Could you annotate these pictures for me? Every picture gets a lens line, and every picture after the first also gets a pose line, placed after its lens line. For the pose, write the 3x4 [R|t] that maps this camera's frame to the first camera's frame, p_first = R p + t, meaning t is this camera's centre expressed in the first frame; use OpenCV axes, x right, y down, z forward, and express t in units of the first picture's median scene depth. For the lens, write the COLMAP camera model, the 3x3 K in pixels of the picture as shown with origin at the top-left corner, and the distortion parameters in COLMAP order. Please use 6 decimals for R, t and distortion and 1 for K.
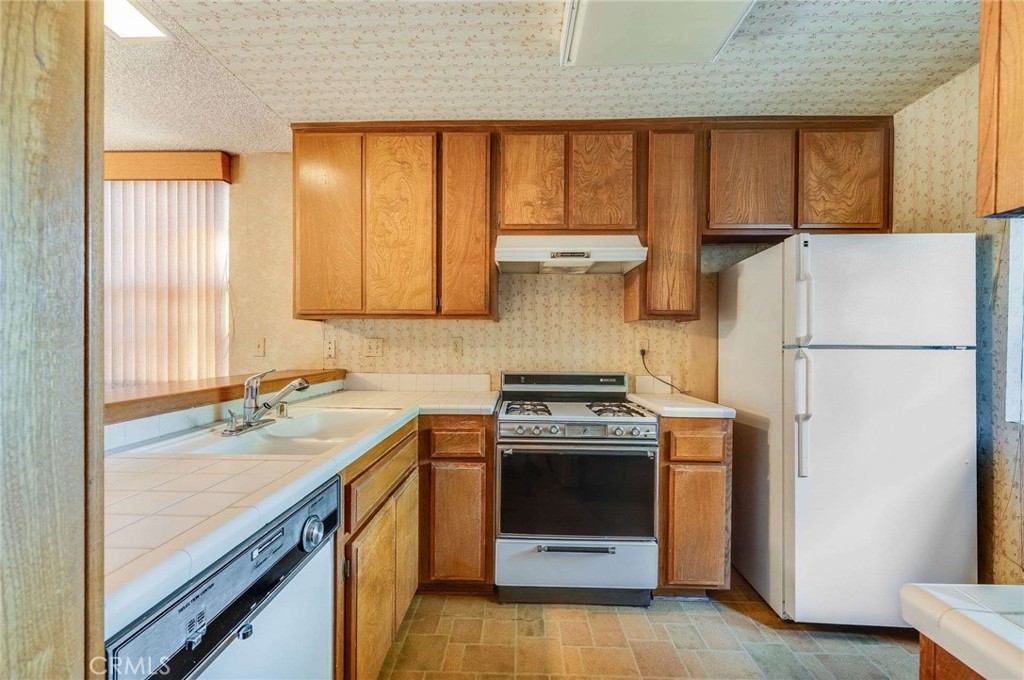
lens RADIAL K [[410.1, 0, 511.0], [0, 410.1, 345.4], [0, 0, 1]] dist [-0.000526, 0.000077]
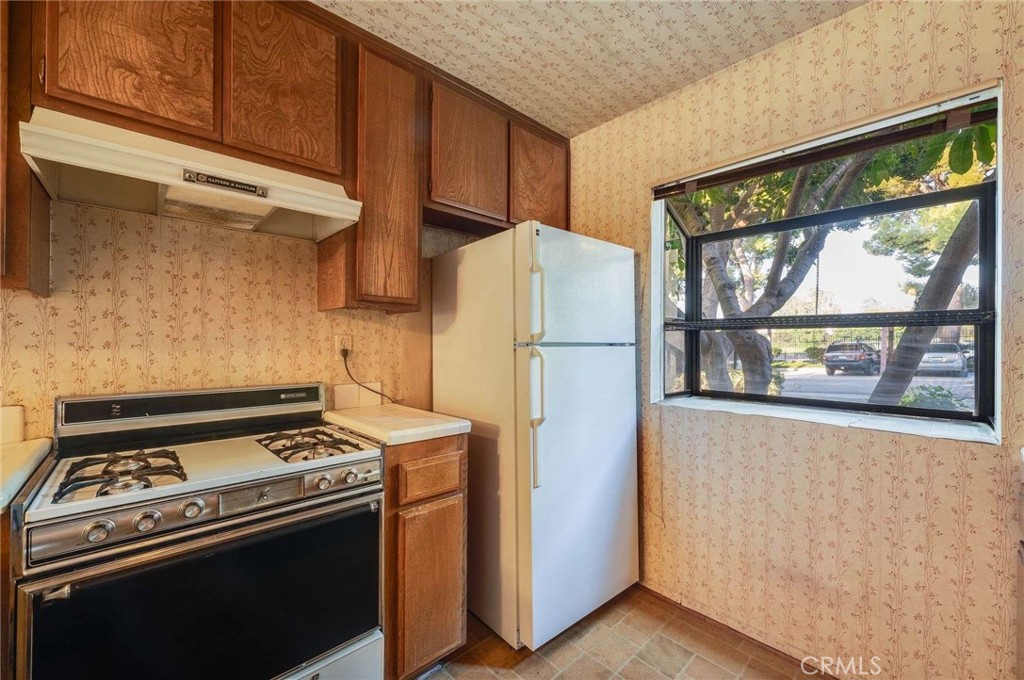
lens RADIAL K [[410.1, 0, 514.3], [0, 410.1, 342.0], [0, 0, 1]] dist [-0.000526, 0.000077]
pose [[0.717214, -0.002463, 0.696849, 0.031865], [0.002375, 0.999997, 0.001090, -0.002950], [-0.696849, 0.000873, 0.717217, 0.301110]]
